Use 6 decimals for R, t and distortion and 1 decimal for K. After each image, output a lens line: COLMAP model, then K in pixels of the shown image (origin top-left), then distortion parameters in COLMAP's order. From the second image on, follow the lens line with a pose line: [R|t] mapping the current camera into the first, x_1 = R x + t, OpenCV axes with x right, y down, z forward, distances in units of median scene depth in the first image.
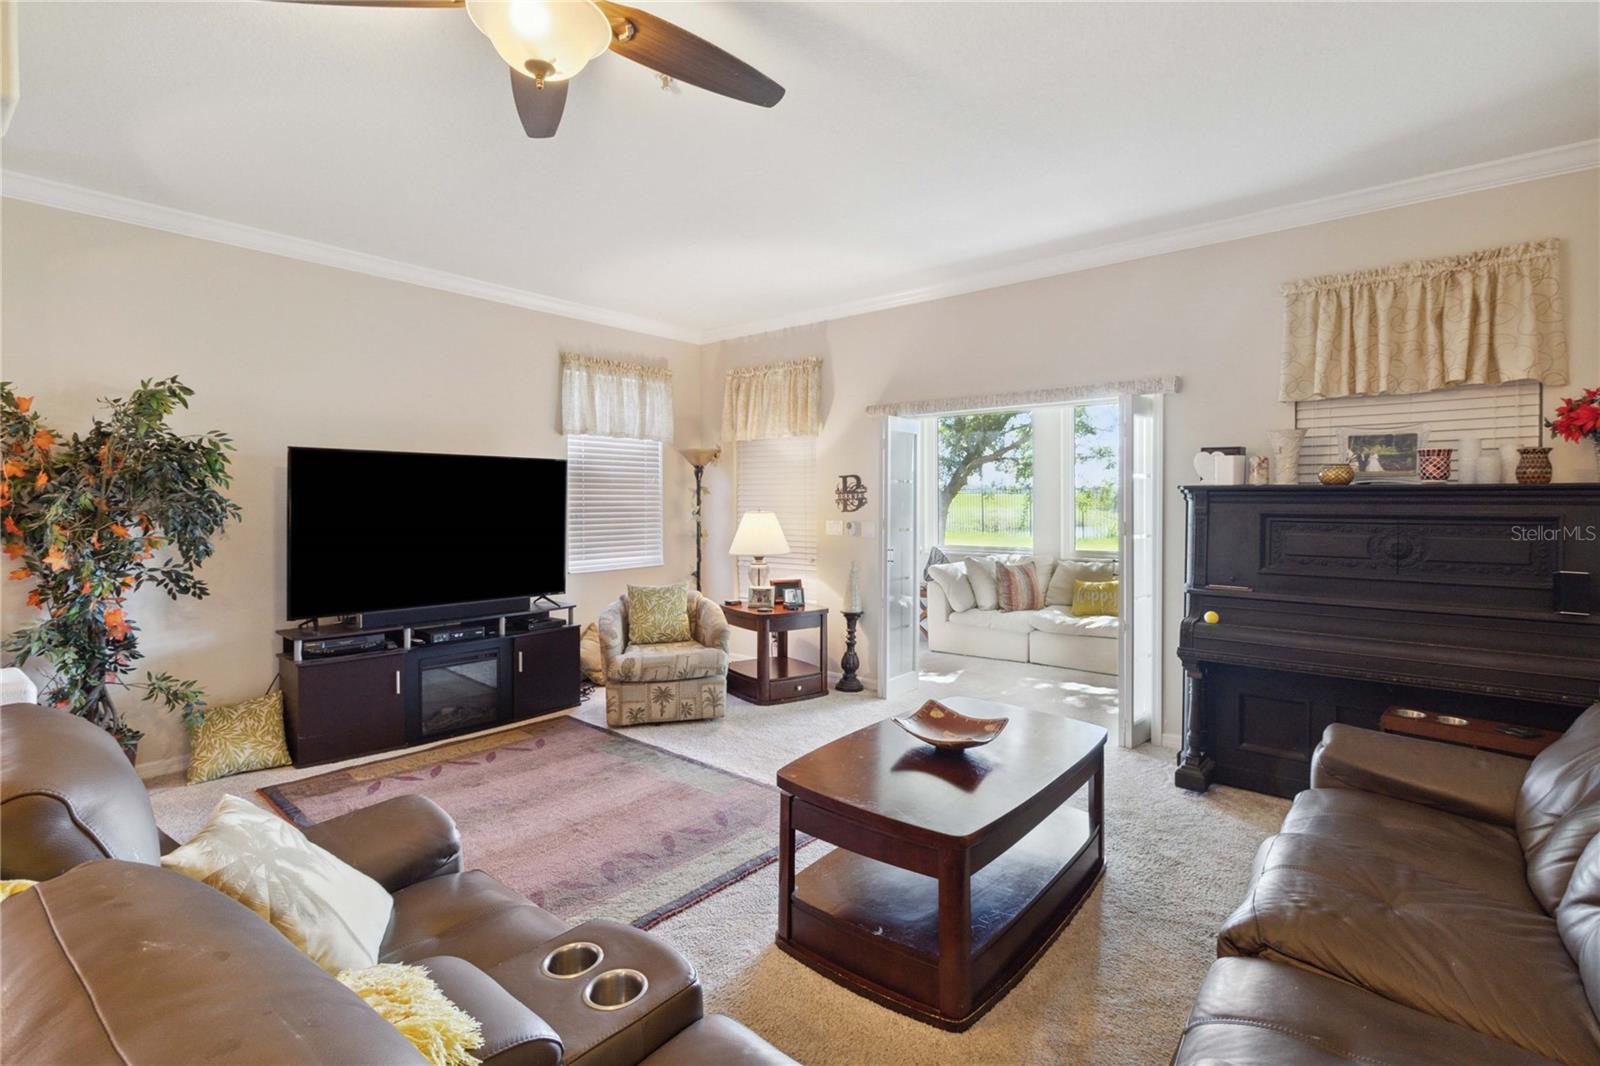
lens RADIAL K [[742.7, 0, 823.6], [0, 742.7, 499.8], [0, 0, 1]] dist [0.005270, 0.000072]
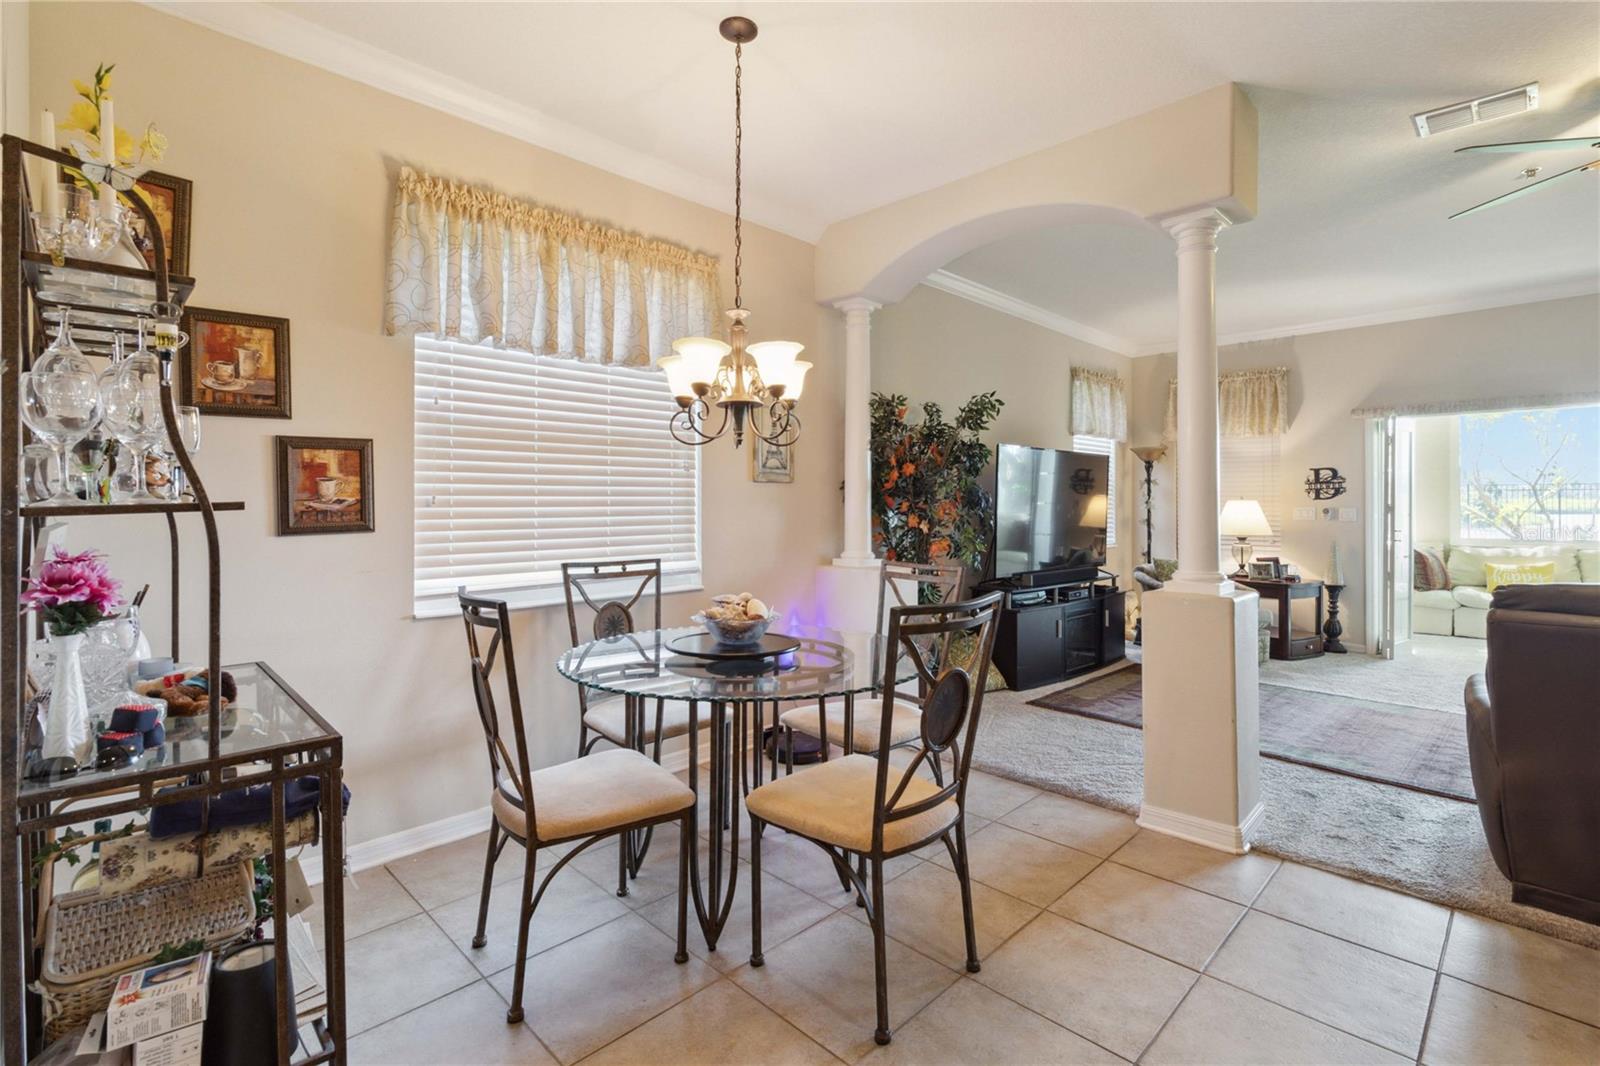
lens RADIAL K [[742.7, 0, 823.6], [0, 742.7, 499.8], [0, 0, 1]] dist [0.005270, 0.000072]
pose [[0.995553, 0.001841, -0.094190, -0.640160], [-0.002403, 0.999980, -0.005851, 0.025354], [0.094177, 0.006051, 0.995537, -0.237051]]
